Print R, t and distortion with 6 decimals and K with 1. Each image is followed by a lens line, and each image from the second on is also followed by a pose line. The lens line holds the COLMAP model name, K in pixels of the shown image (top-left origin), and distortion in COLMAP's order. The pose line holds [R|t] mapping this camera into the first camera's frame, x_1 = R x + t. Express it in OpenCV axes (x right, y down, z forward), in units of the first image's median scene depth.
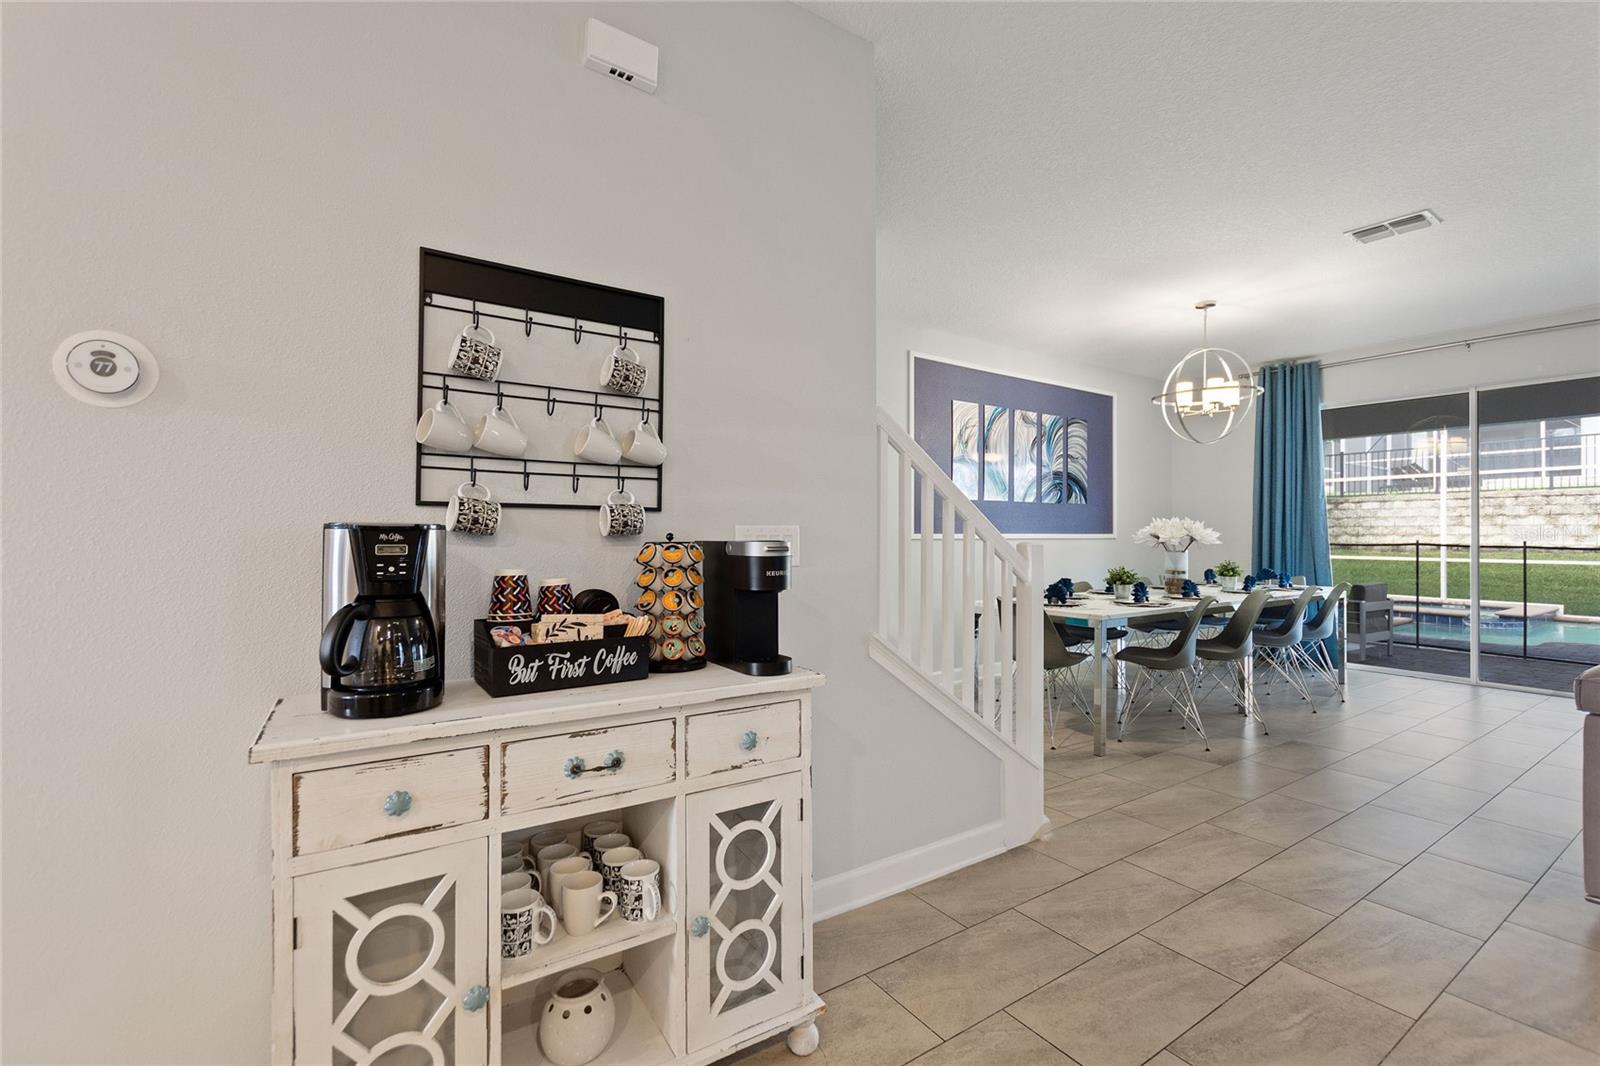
lens RADIAL K [[706.7, 0, 800.7], [0, 706.7, 529.2], [0, 0, 1]] dist [0.001960, 0.000028]
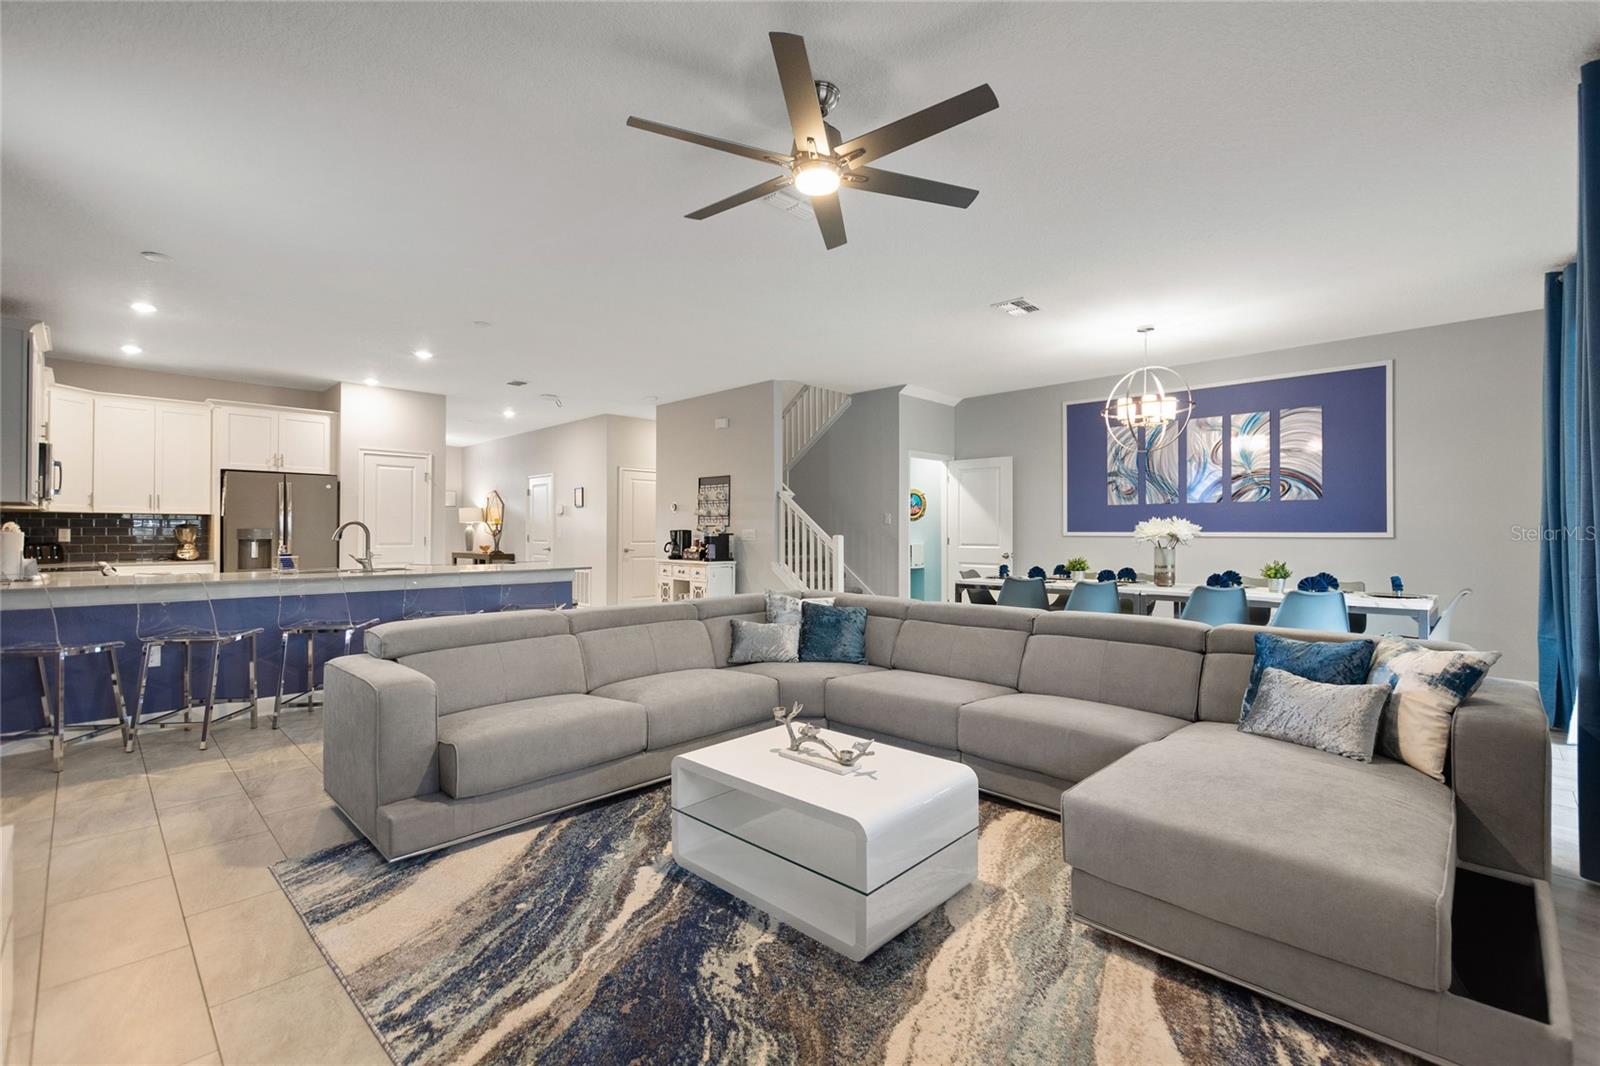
lens RADIAL K [[706.7, 0, 800.7], [0, 706.7, 529.2], [0, 0, 1]] dist [0.001960, 0.000028]
pose [[0.190531, -0.007127, -0.981655, 1.246050], [0.004329, 0.999970, -0.006420, 0.006097], [0.981672, -0.003026, 0.190557, 0.191100]]
